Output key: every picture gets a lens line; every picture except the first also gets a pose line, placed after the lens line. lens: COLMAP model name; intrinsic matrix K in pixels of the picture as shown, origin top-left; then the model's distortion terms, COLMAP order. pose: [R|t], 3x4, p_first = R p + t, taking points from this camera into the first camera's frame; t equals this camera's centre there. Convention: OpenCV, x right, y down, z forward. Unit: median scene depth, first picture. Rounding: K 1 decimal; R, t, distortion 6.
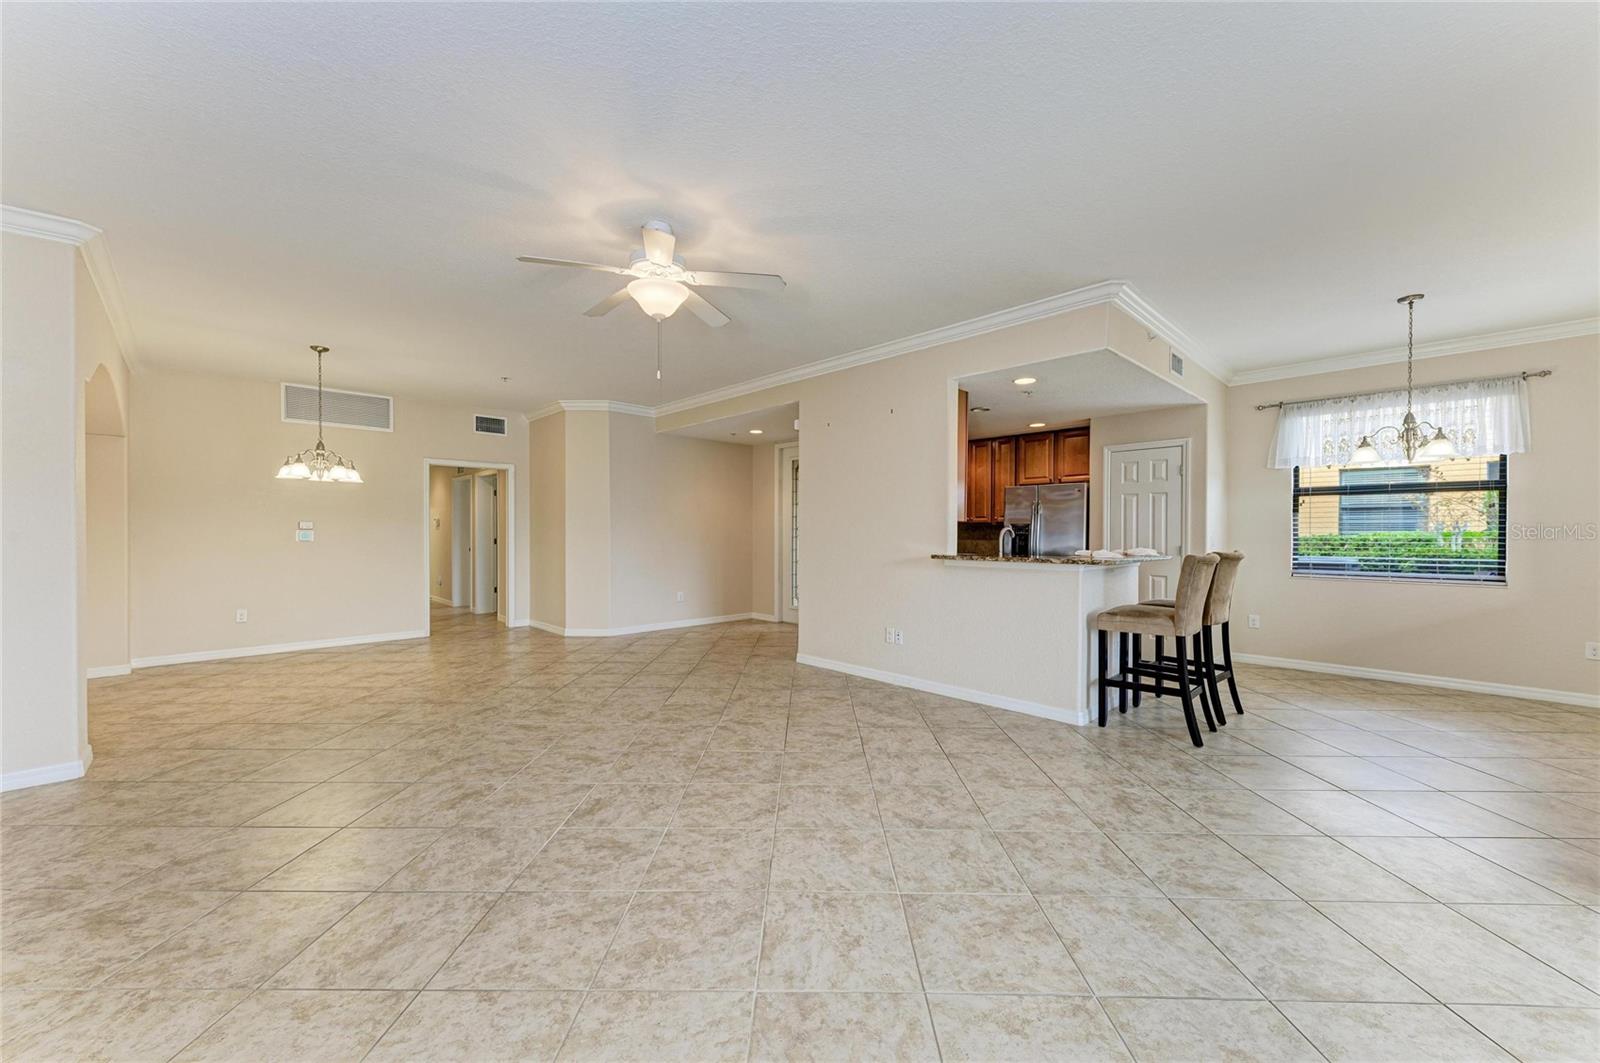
lens RADIAL K [[611.2, 0, 800.0], [0, 611.2, 531.5], [0, 0, 1]] dist [0.022414, -0.008518]
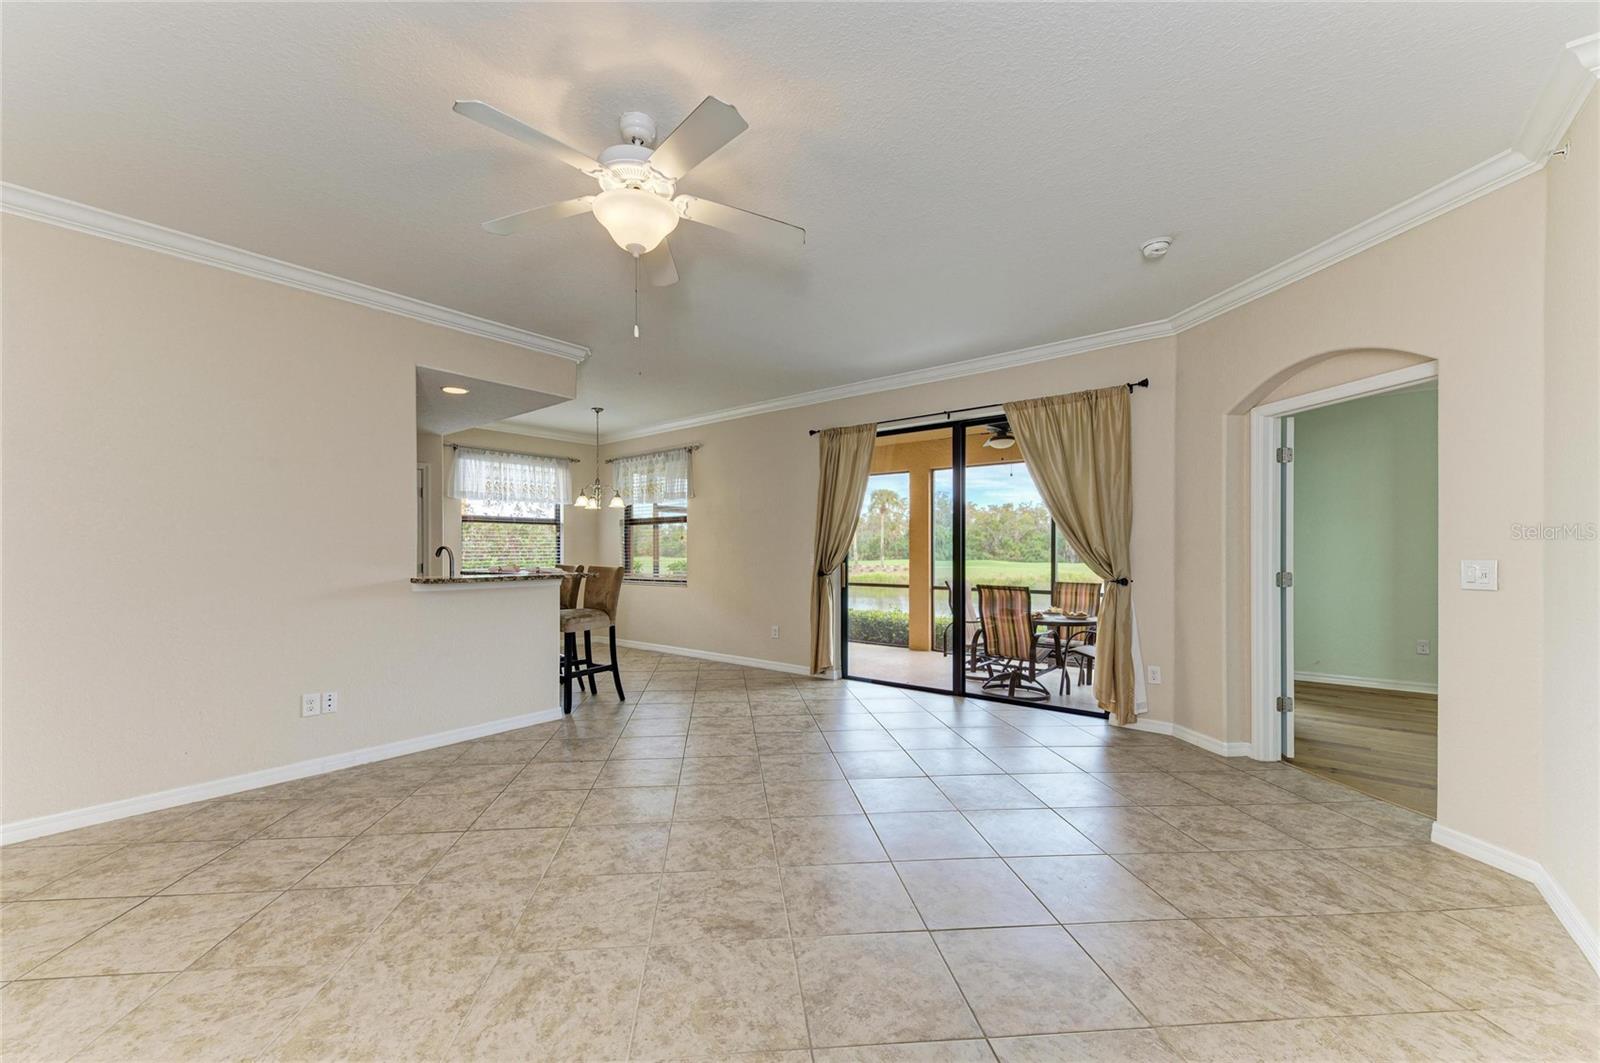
lens RADIAL K [[629.3, 0, 776.3], [0, 629.3, 552.0], [0, 0, 1]] dist [0.013261, 0.000049]
pose [[-0.098513, -0.004964, 0.995123, -0.904023], [-0.002204, 0.999986, 0.004770, -0.004641], [-0.995133, -0.001724, -0.098523, 0.844151]]
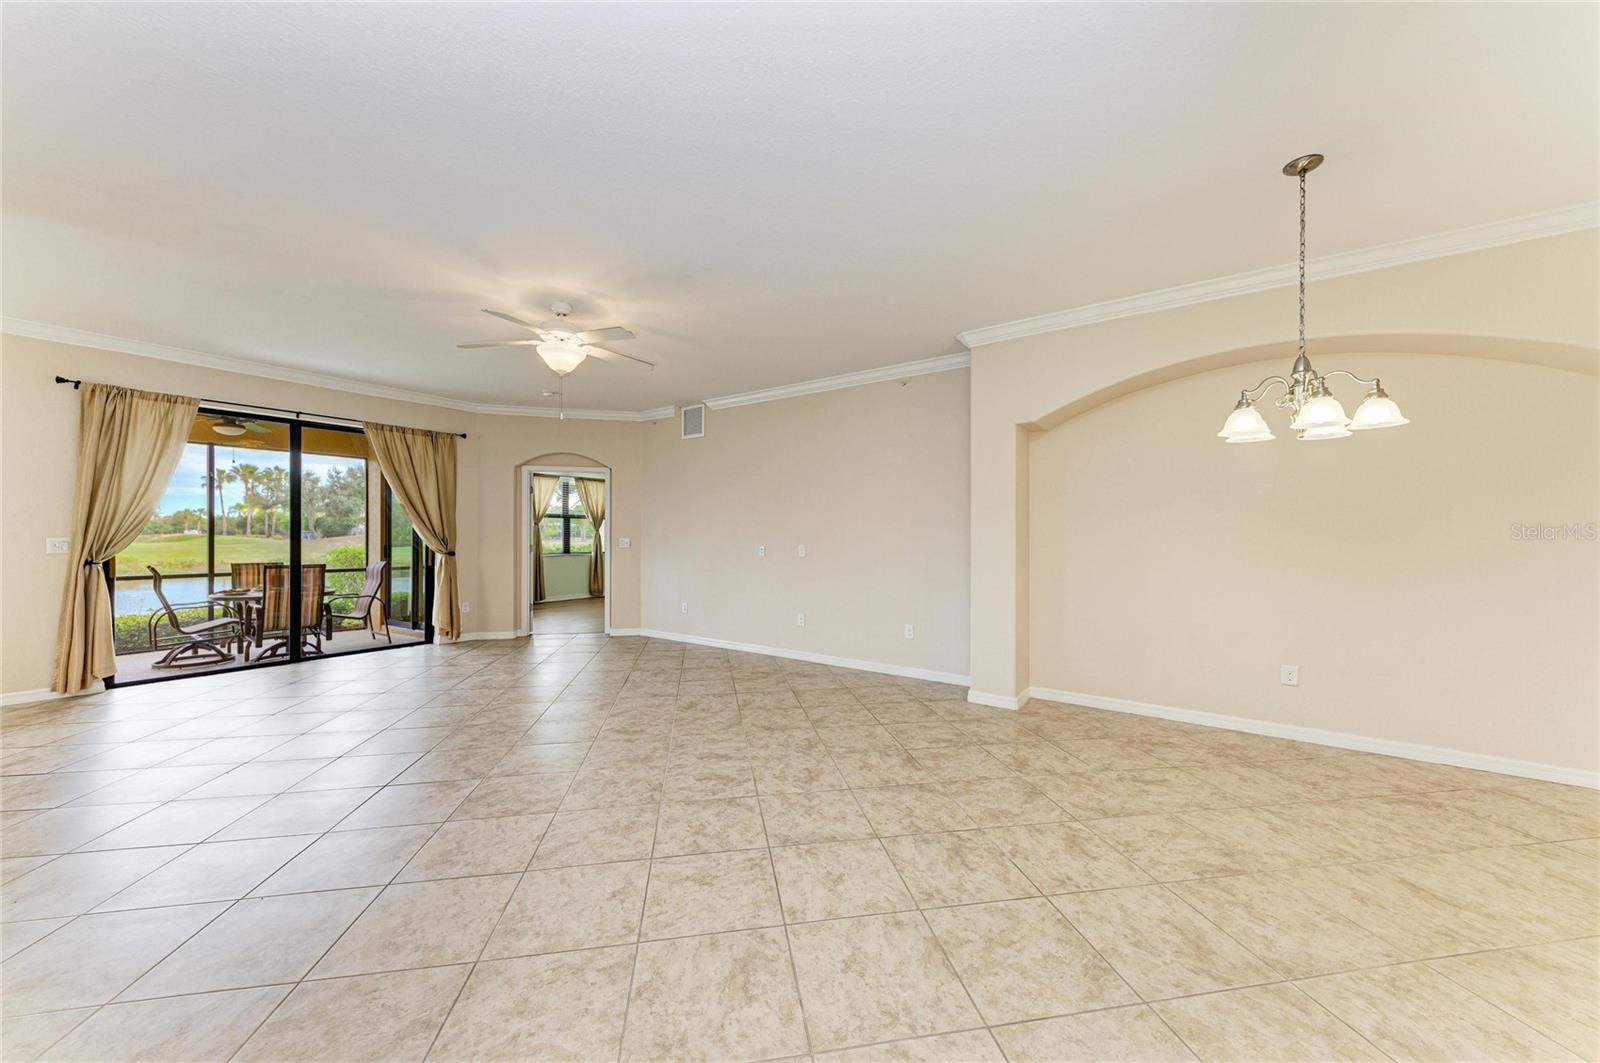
lens RADIAL K [[566.4, 0, 802.6], [0, 566.4, 538.2], [0, 0, 1]] dist [0.023381, -0.008276]
pose [[-0.982283, -0.003218, -0.187375, -0.472774], [-0.004159, 0.999981, 0.004627, -0.004726], [0.187356, 0.005325, -0.982278, 2.129295]]
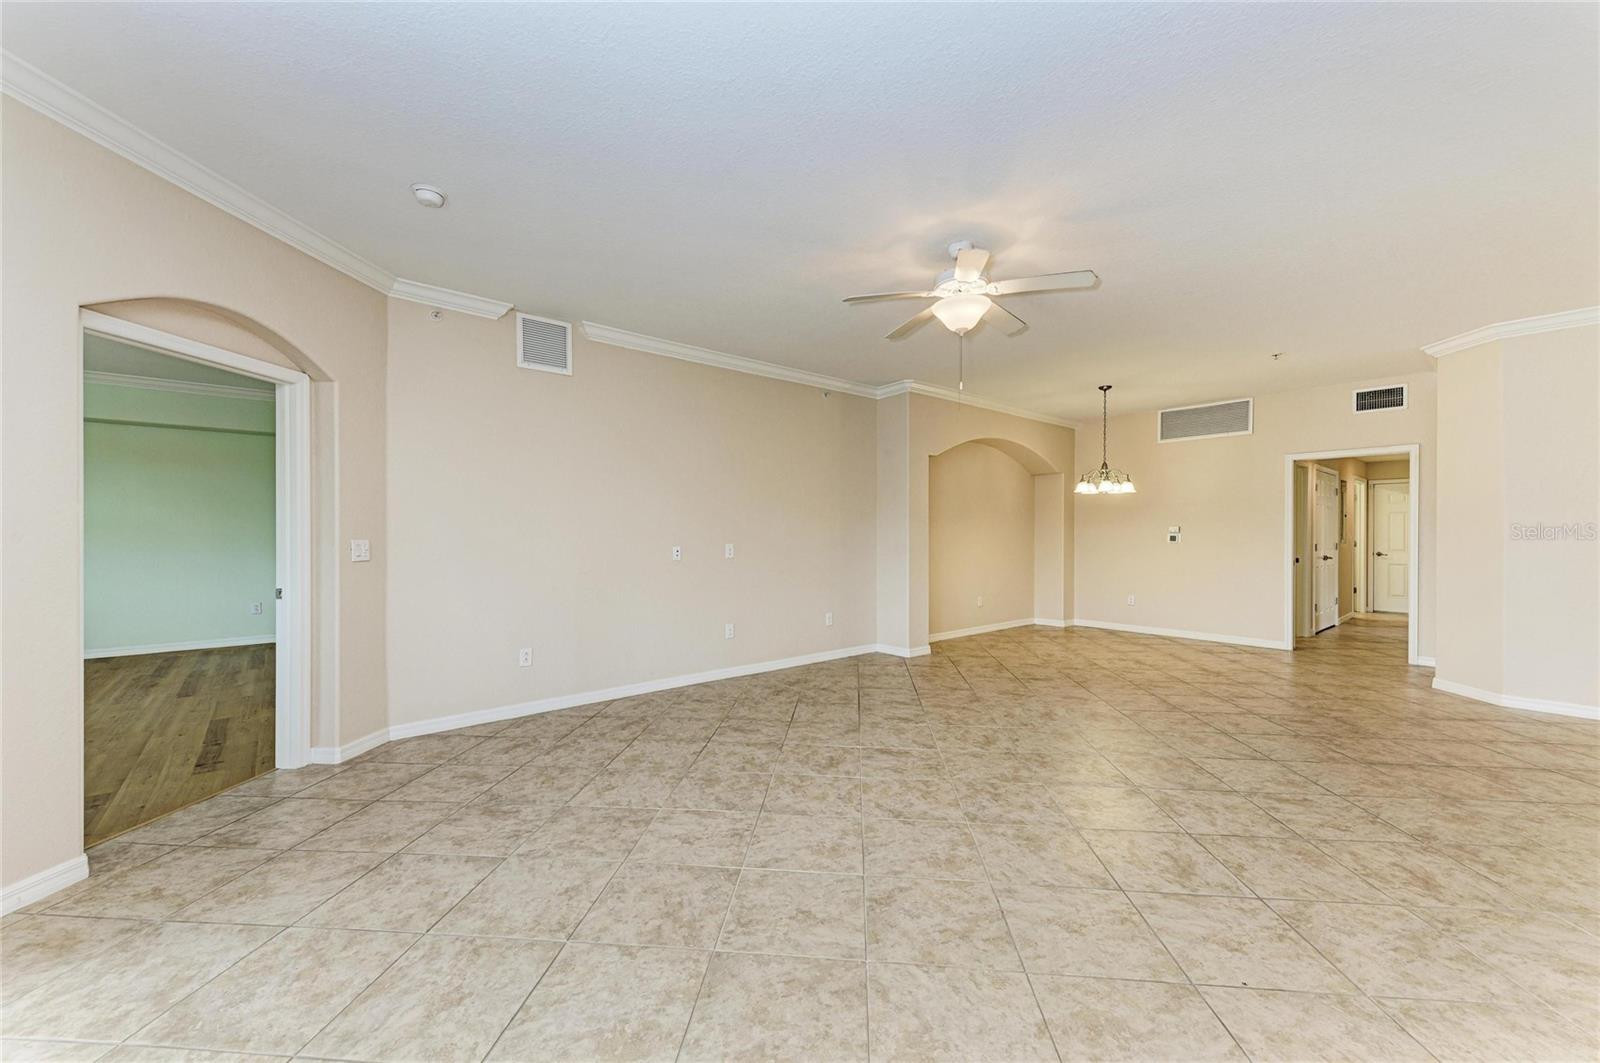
lens RADIAL K [[613.3, 0, 803.0], [0, 613.3, 534.3], [0, 0, 1]] dist [0.023572, -0.008139]
pose [[-0.068111, 0.001199, -0.997677, 0.782963], [0.000252, 0.999999, 0.001185, -0.003581], [0.997678, -0.000170, -0.068112, 0.744082]]
